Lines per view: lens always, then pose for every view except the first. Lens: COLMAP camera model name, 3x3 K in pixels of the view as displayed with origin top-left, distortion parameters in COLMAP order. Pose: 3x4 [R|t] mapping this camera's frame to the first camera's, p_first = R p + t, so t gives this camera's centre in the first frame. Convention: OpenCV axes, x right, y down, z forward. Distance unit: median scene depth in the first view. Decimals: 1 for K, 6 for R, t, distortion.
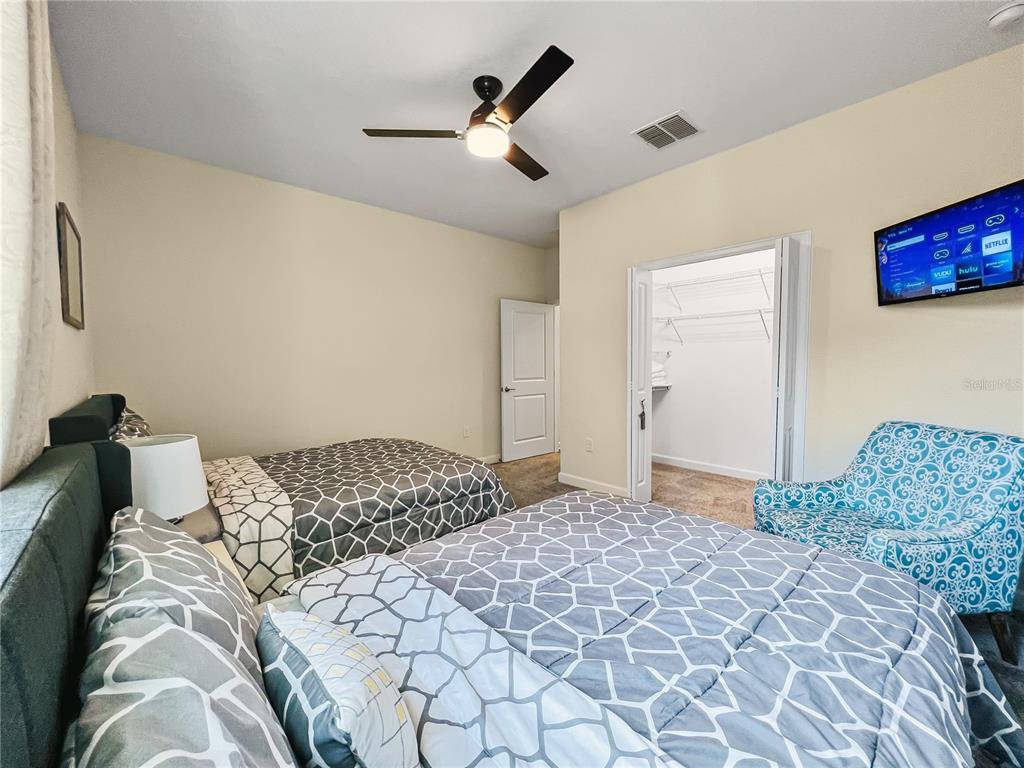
lens RADIAL K [[443.6, 0, 491.9], [0, 443.6, 377.2], [0, 0, 1]] dist [-0.004174, -0.000206]
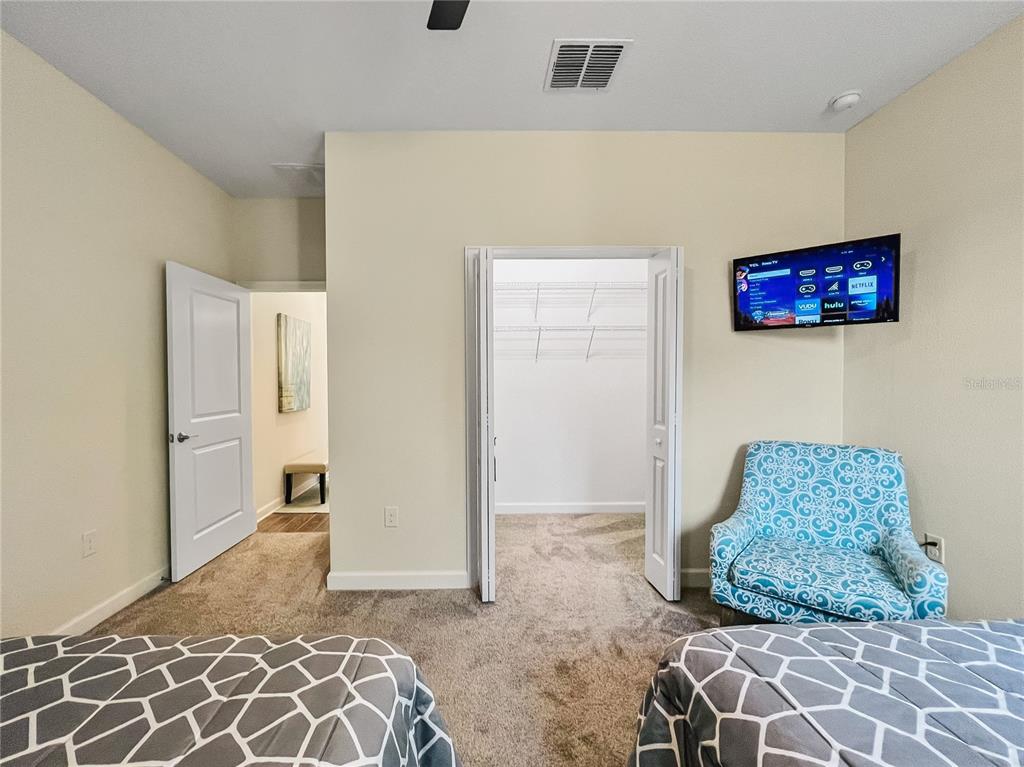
lens RADIAL K [[451.8, 0, 480.8], [0, 451.8, 386.3], [0, 0, 1]] dist [-0.004871, -0.000441]
pose [[0.618300, -0.006982, 0.785911, -0.332142], [0.025481, 0.999613, -0.011166, -0.034690], [-0.785529, 0.026930, 0.618238, 0.815401]]
